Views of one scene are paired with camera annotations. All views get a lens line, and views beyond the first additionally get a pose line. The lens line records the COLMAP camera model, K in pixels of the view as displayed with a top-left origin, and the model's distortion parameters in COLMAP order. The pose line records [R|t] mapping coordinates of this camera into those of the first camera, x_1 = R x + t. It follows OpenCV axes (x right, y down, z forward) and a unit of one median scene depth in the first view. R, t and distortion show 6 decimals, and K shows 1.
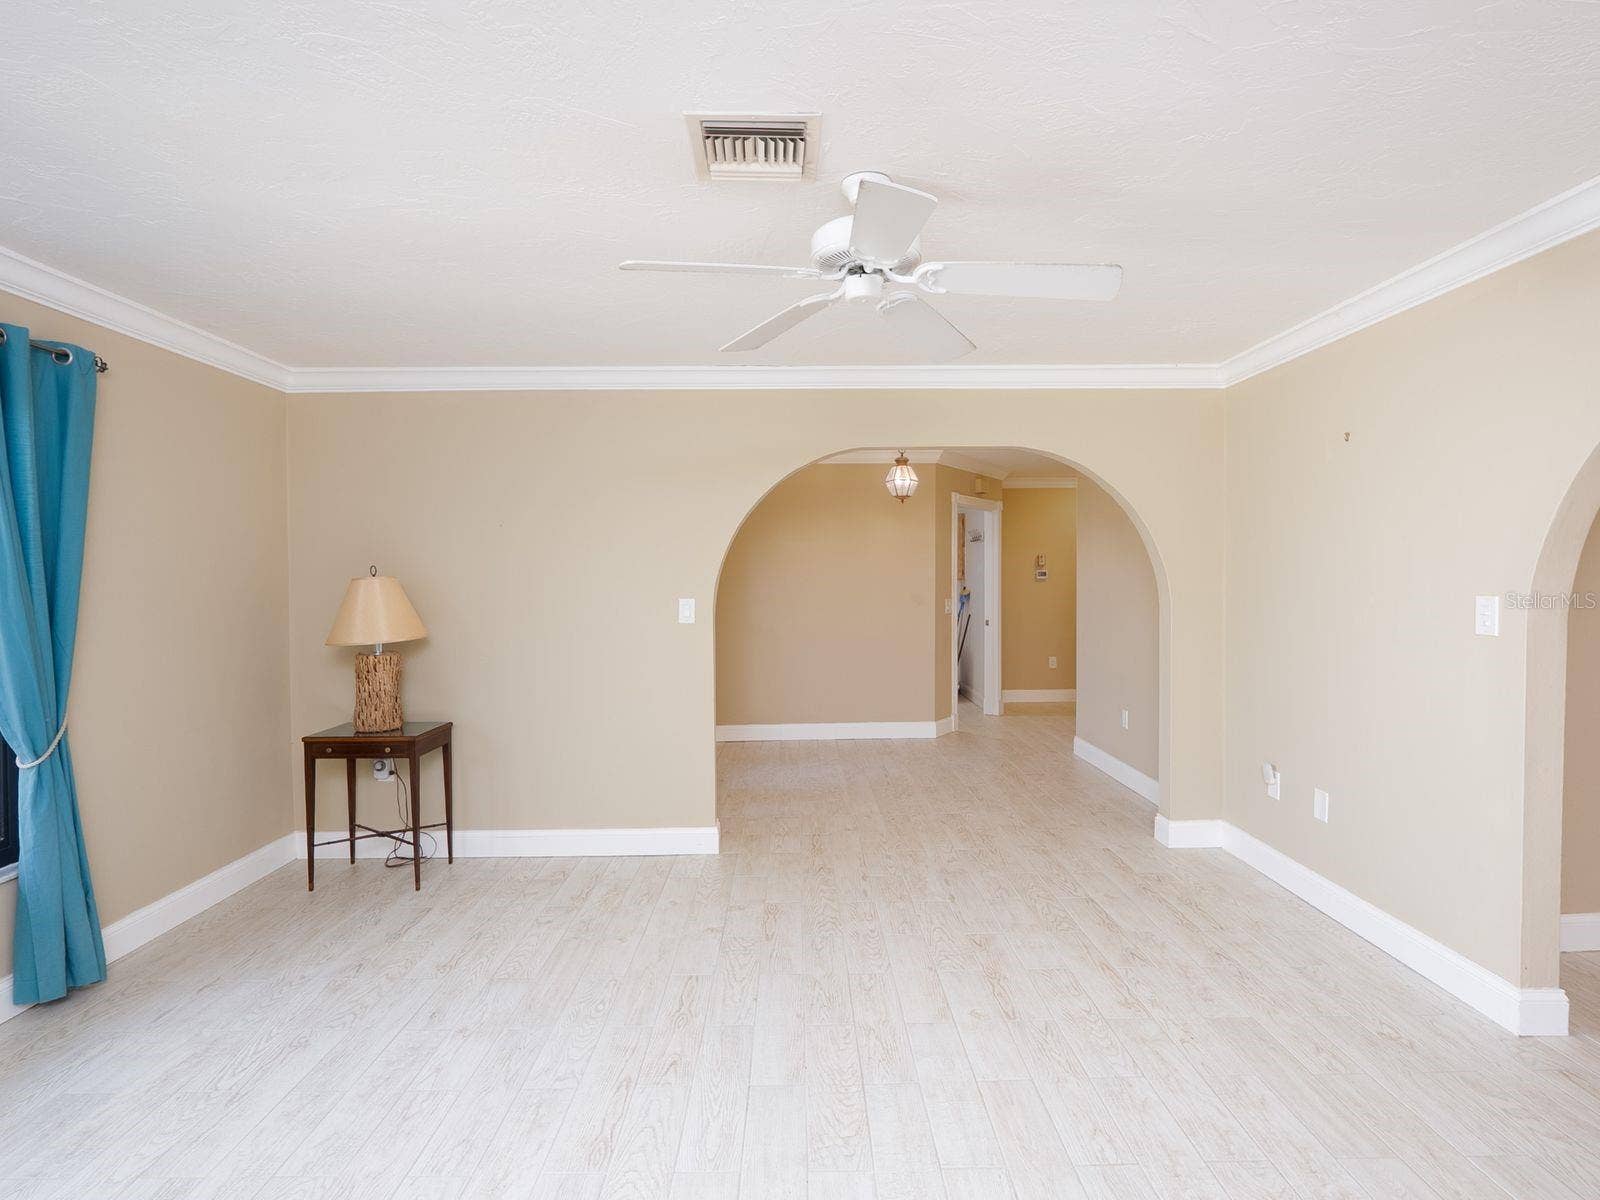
lens RADIAL K [[782.3, 0, 803.9], [0, 782.3, 597.3], [0, 0, 1]] dist [-0.006337, -0.001144]
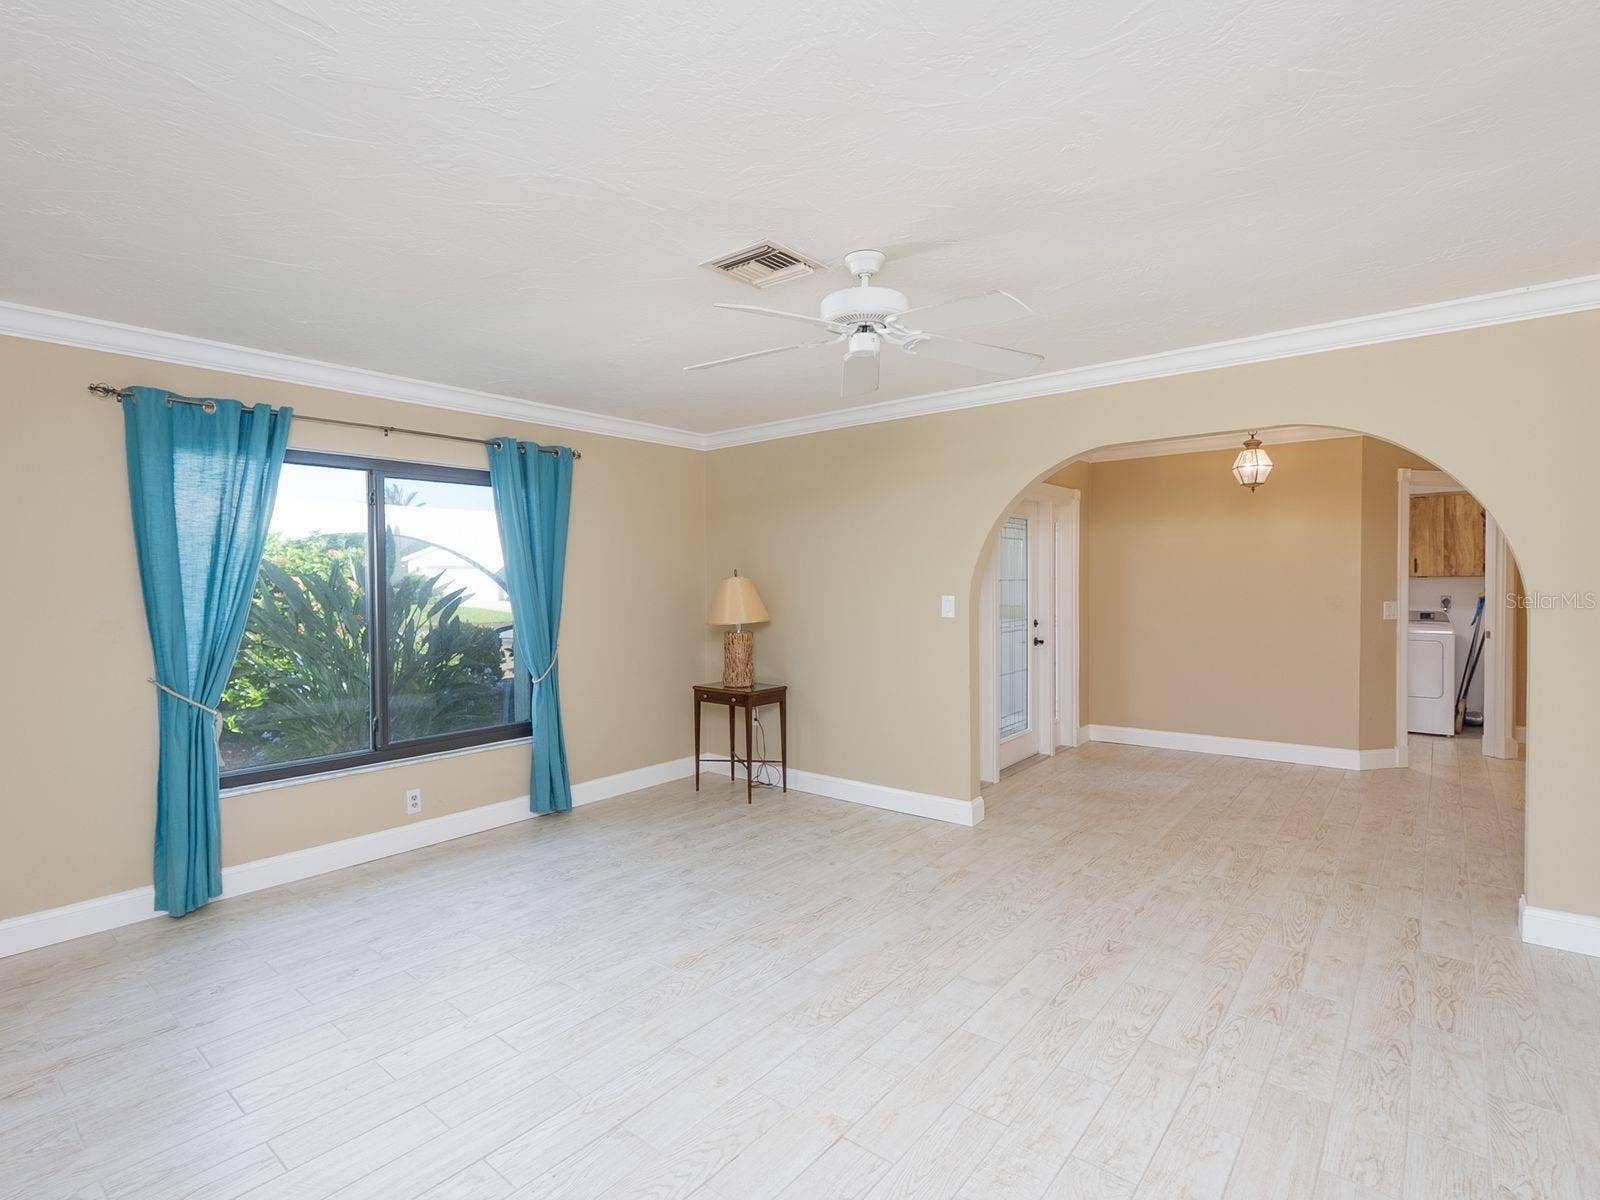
lens RADIAL K [[782.3, 0, 803.9], [0, 782.3, 597.3], [0, 0, 1]] dist [-0.006337, -0.001144]
pose [[0.765795, 0.014503, -0.642922, 0.444840], [-0.012135, 0.999894, 0.008101, -0.002821], [0.642971, 0.001598, 0.765889, -0.001989]]
